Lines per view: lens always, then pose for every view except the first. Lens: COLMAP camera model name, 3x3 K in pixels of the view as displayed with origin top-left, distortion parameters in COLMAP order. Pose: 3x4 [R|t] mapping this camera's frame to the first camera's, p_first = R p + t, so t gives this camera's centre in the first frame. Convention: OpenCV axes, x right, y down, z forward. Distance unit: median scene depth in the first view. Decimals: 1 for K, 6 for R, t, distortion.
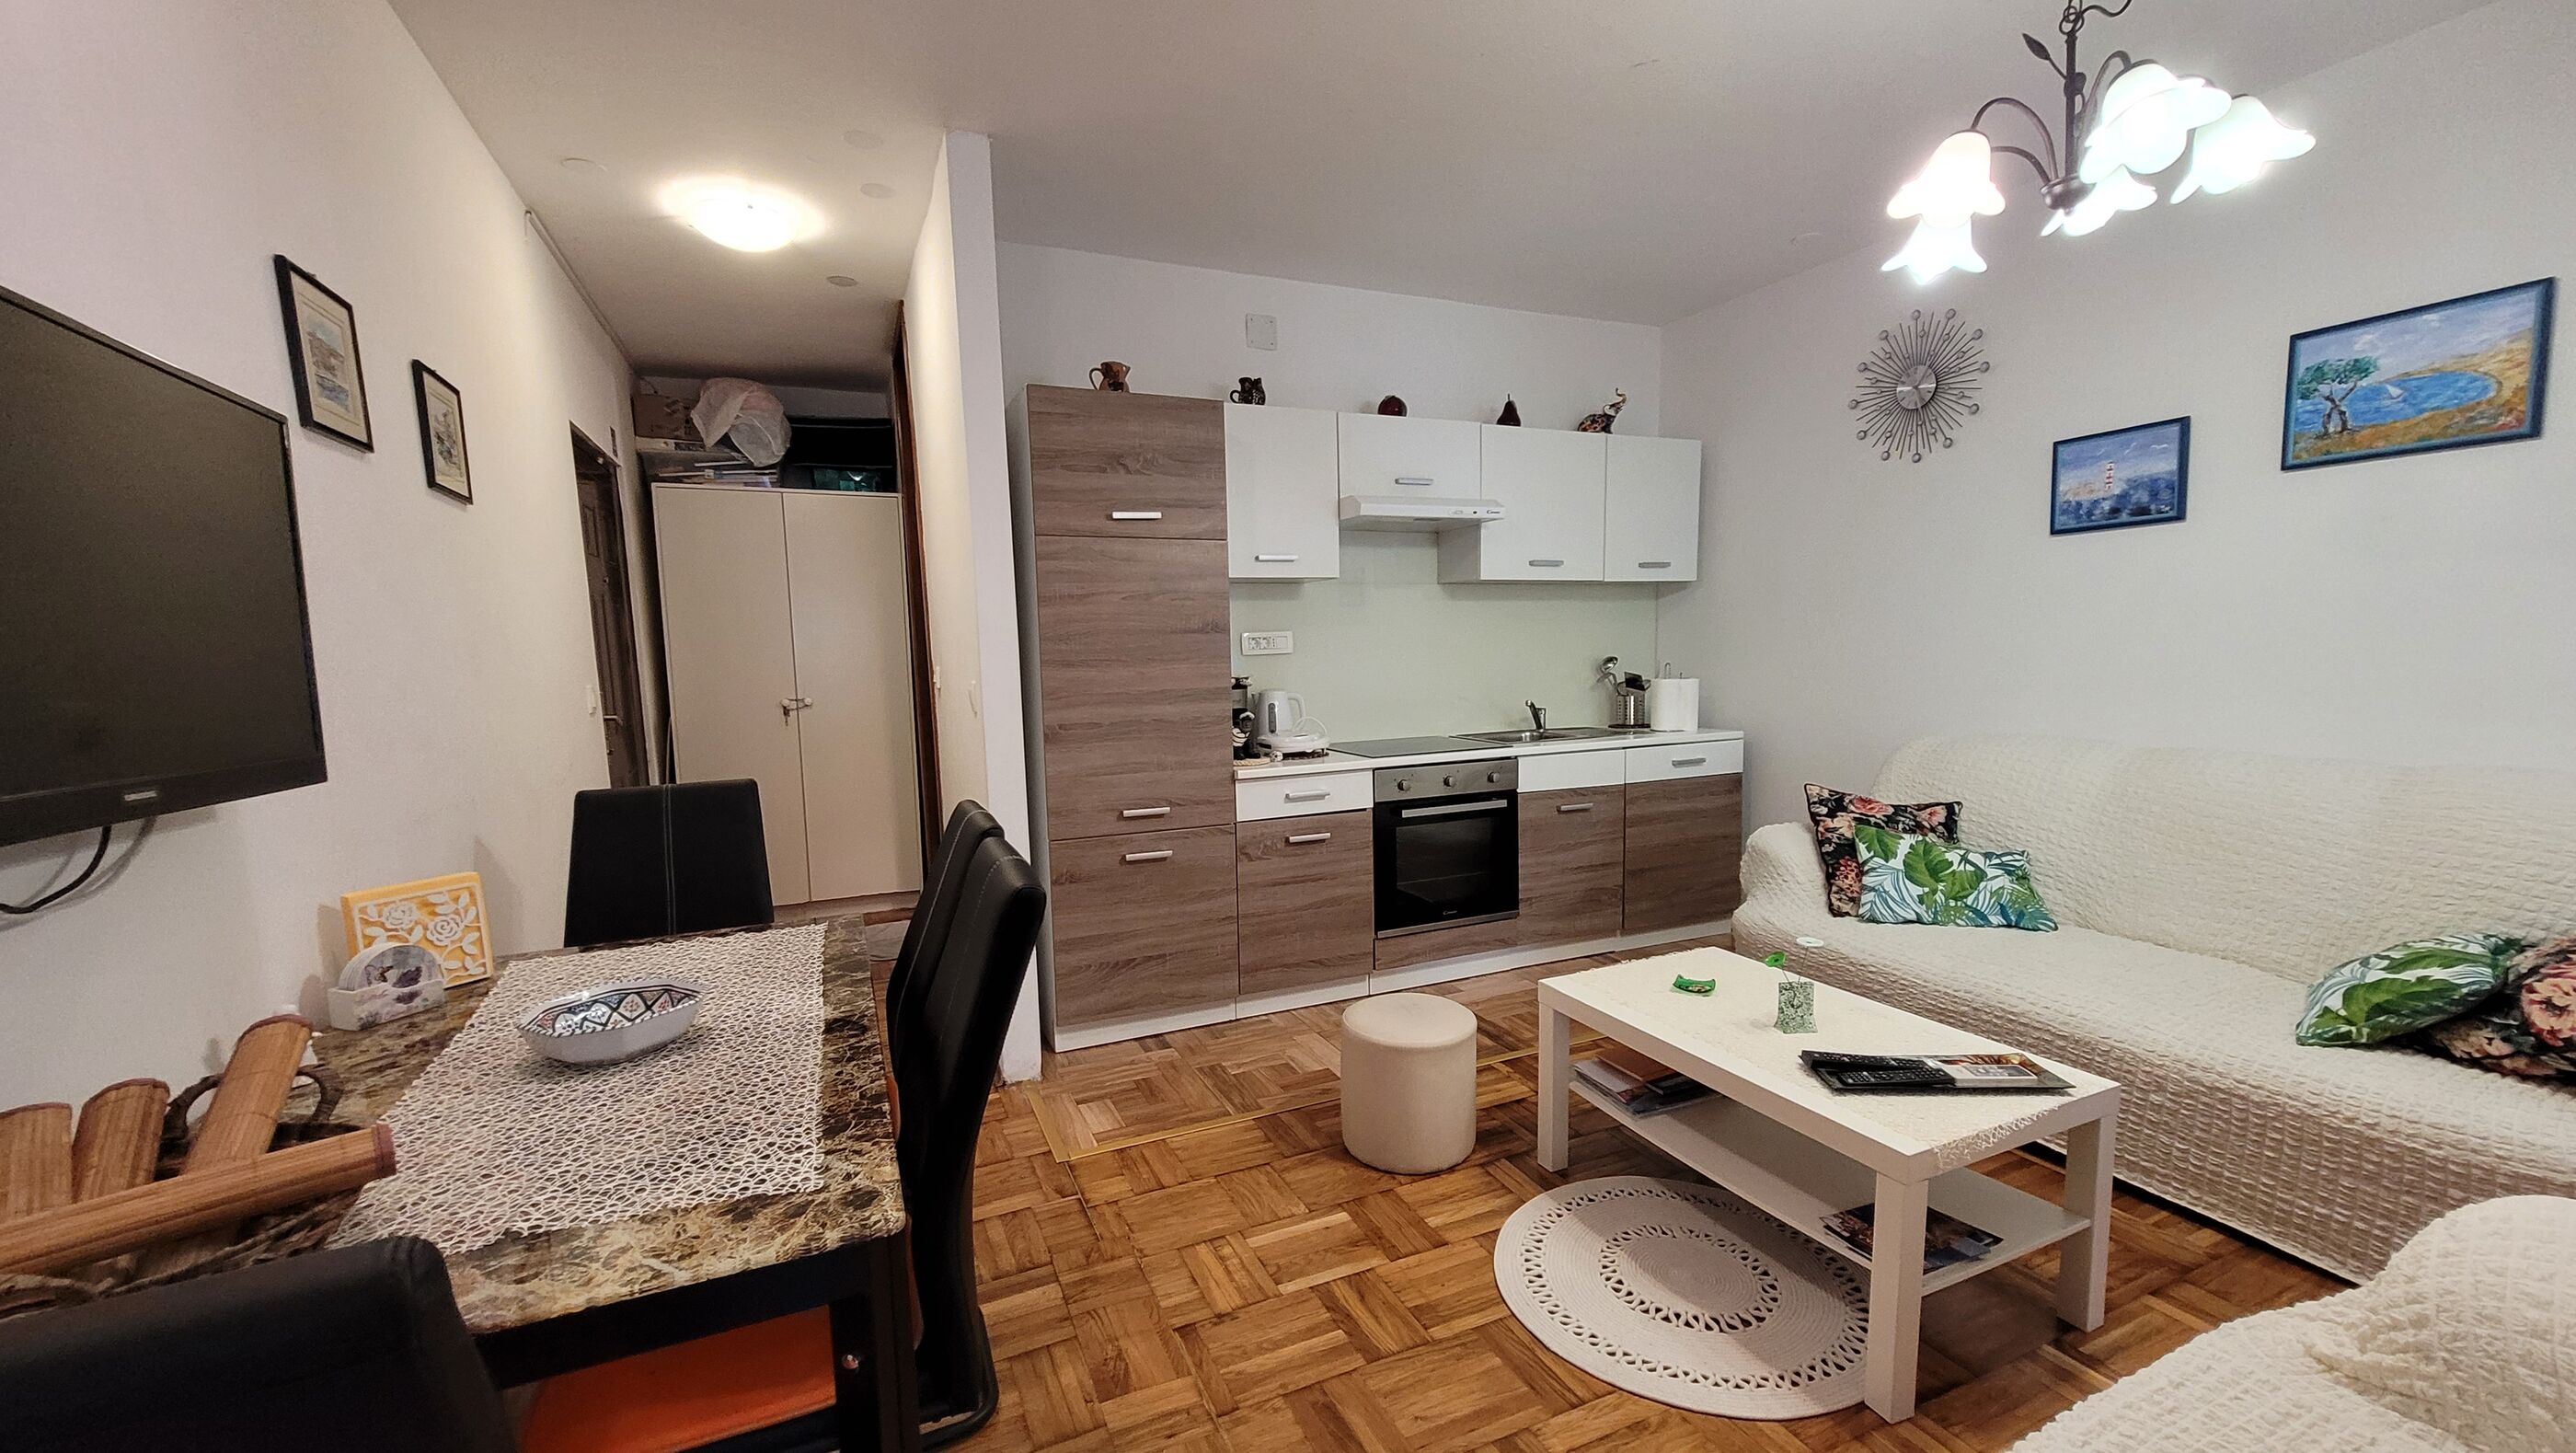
lens RADIAL K [[1015.8, 0, 1288.5], [0, 1015.8, 767.9], [0, 0, 1]] dist [0.009028, -0.002801]
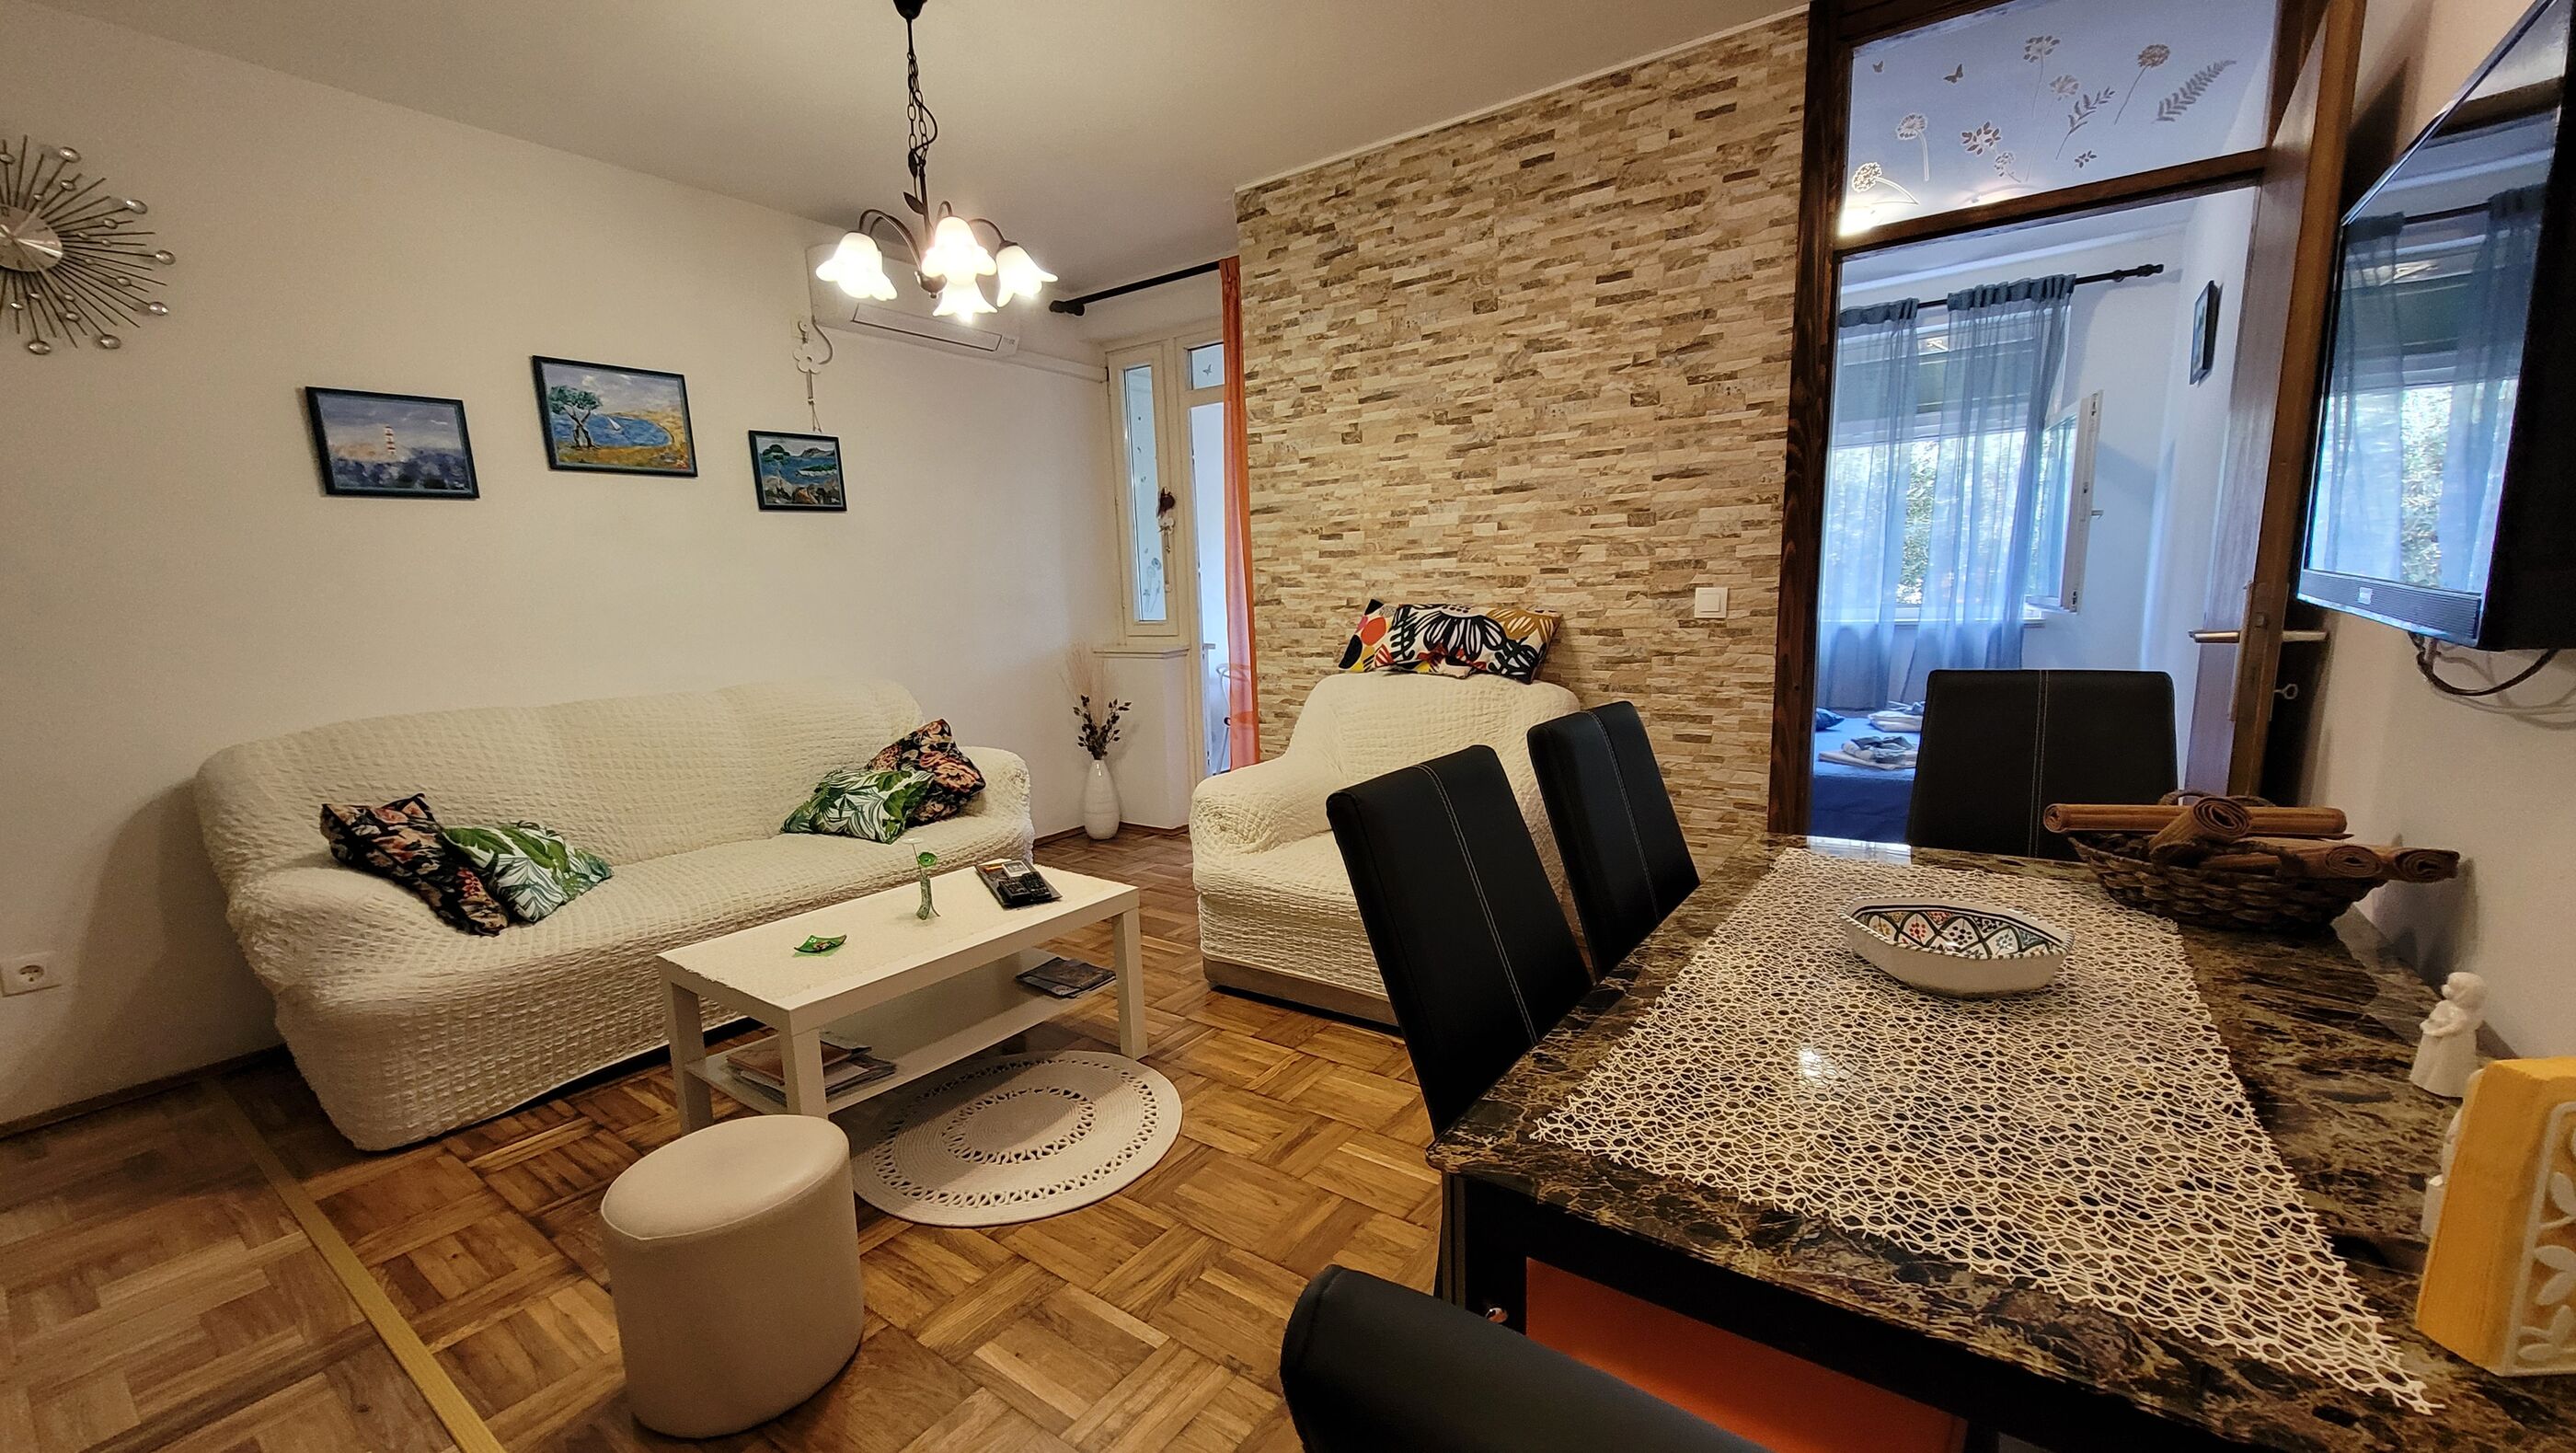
lens RADIAL K [[1015.8, 0, 1288.5], [0, 1015.8, 767.9], [0, 0, 1]] dist [0.009028, -0.002801]
pose [[-0.503511, -0.105431, 0.857532, -0.462275], [0.152532, 0.966090, 0.208339, -0.057190], [-0.850418, 0.235702, -0.470355, 0.774314]]
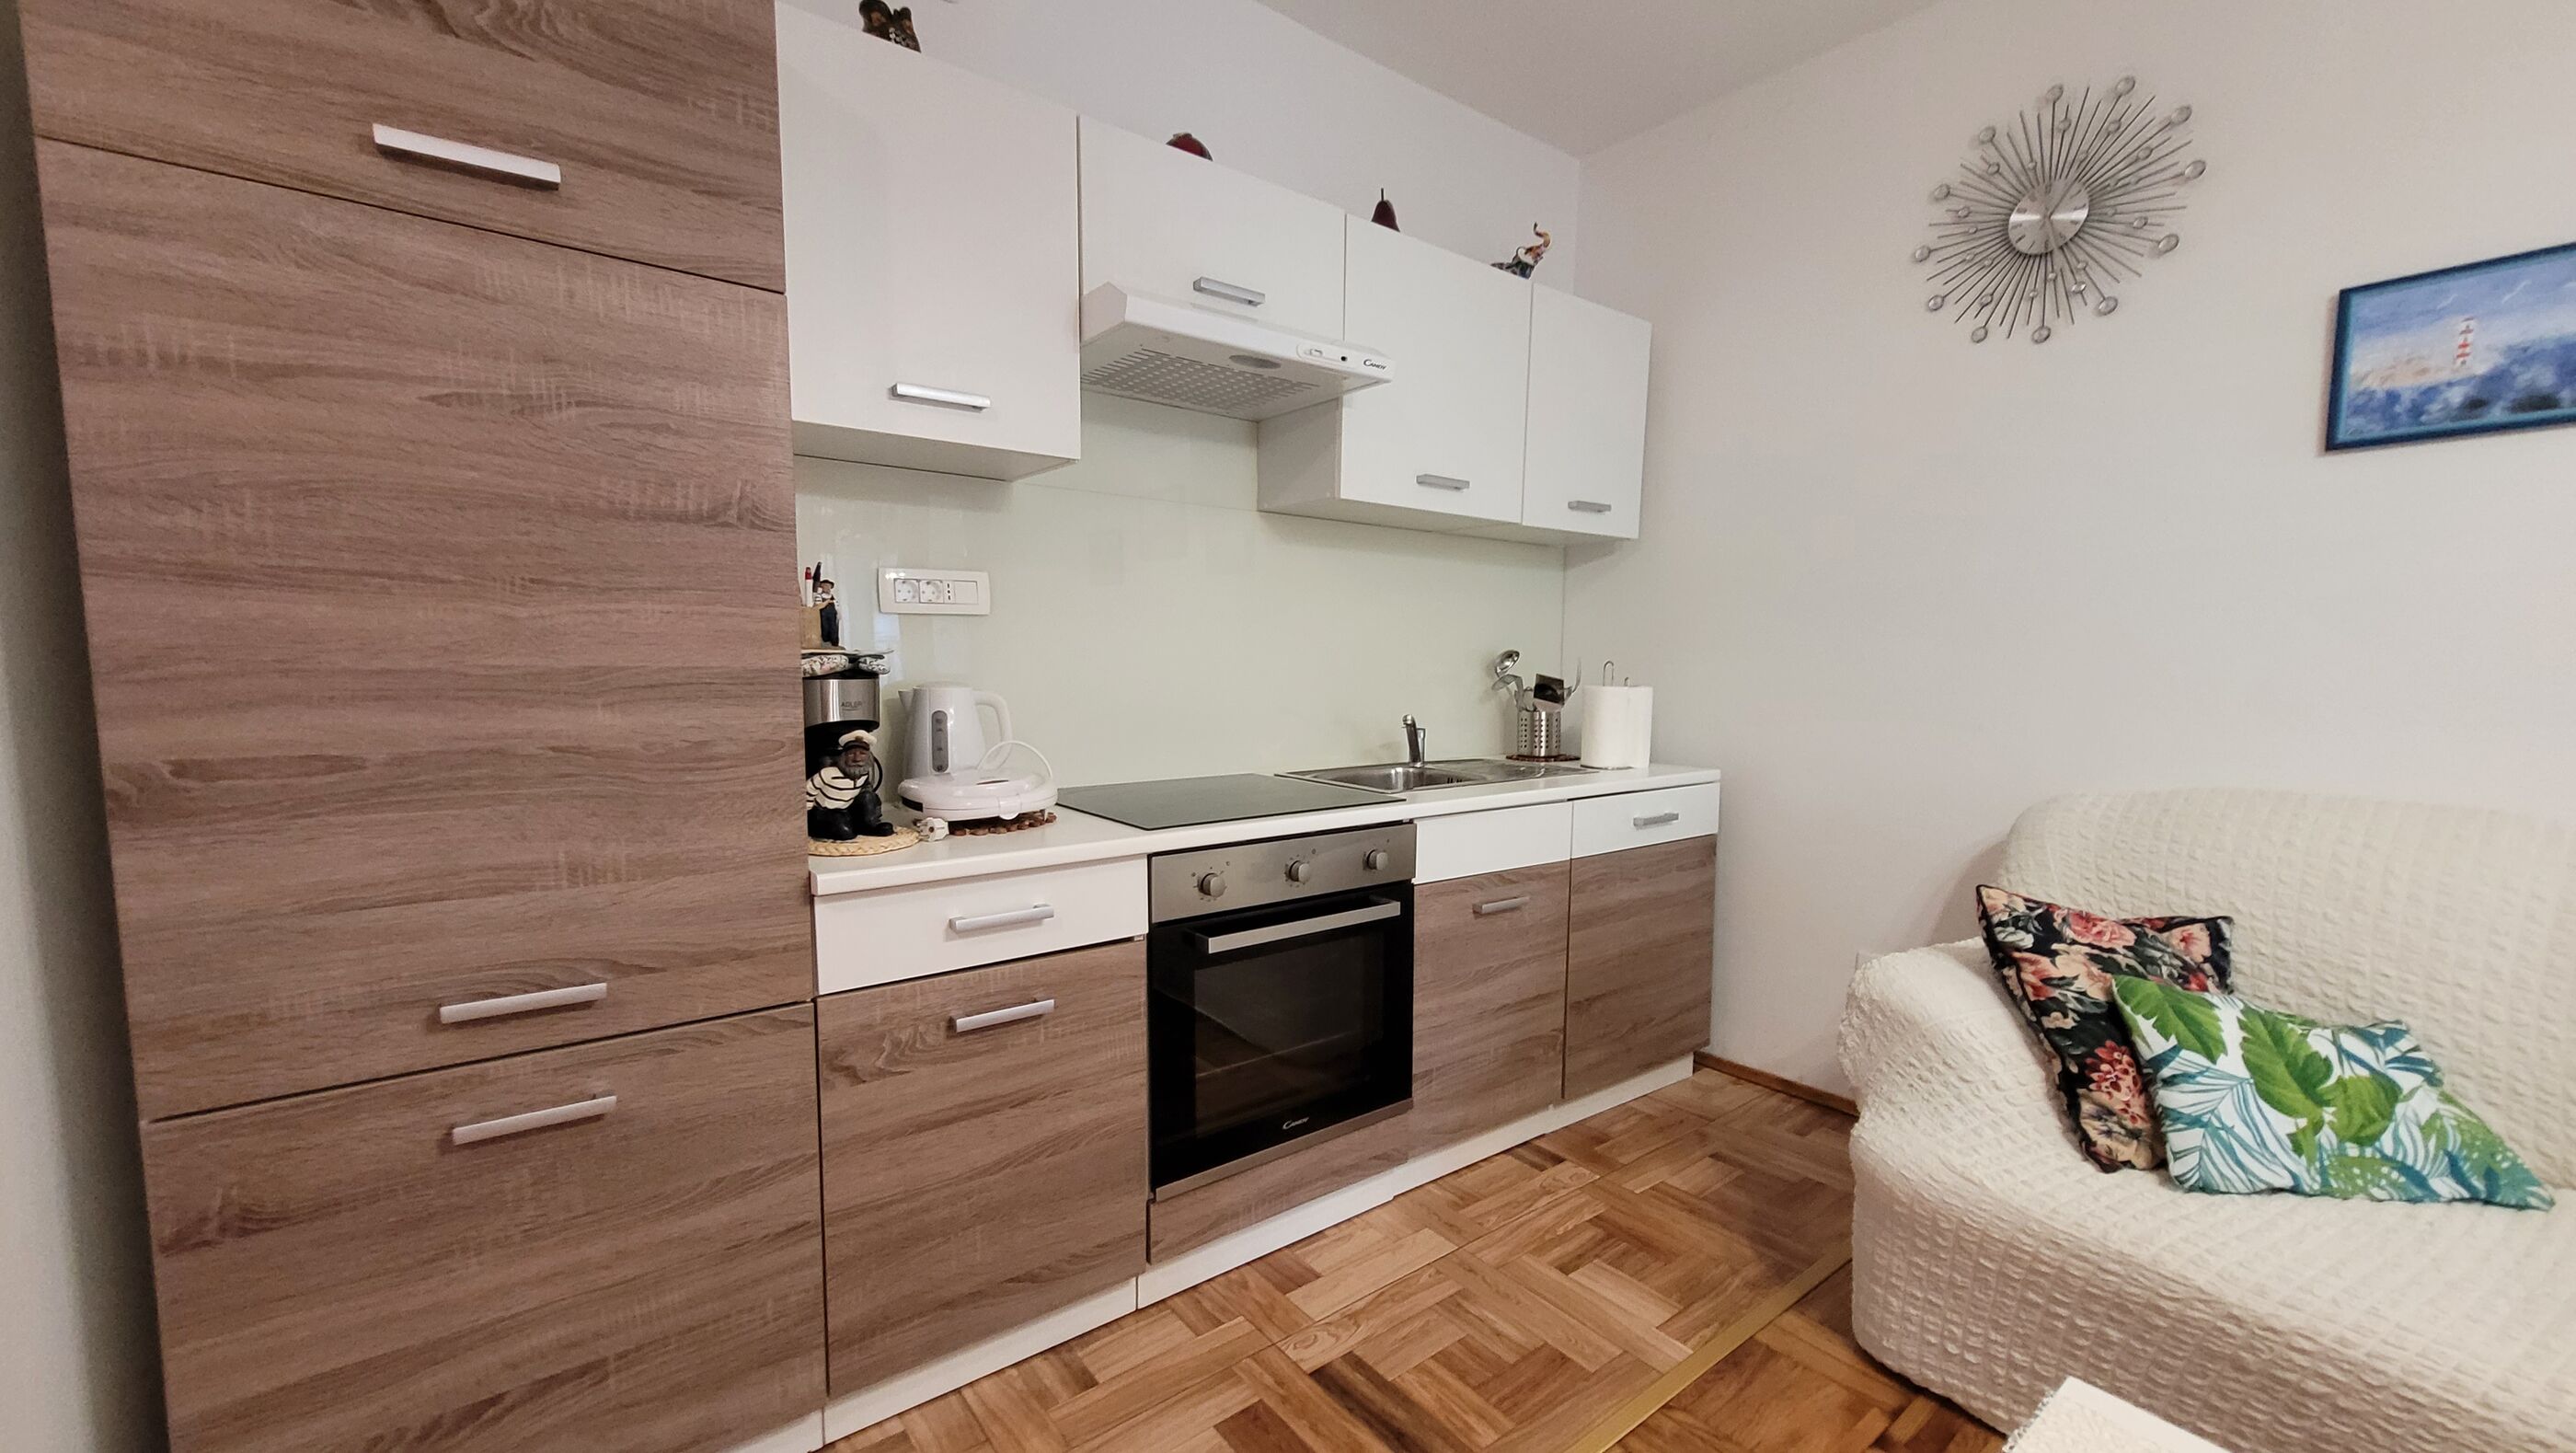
lens RADIAL K [[1015.4, 0, 1306.1], [0, 1015.4, 763.8], [0, 0, 1]] dist [0.007151, 0.000140]
pose [[0.966236, 0.008205, 0.257527, 0.035868], [-0.004445, 0.999875, -0.015181, -0.038784], [-0.257619, 0.013524, 0.966152, 0.594790]]
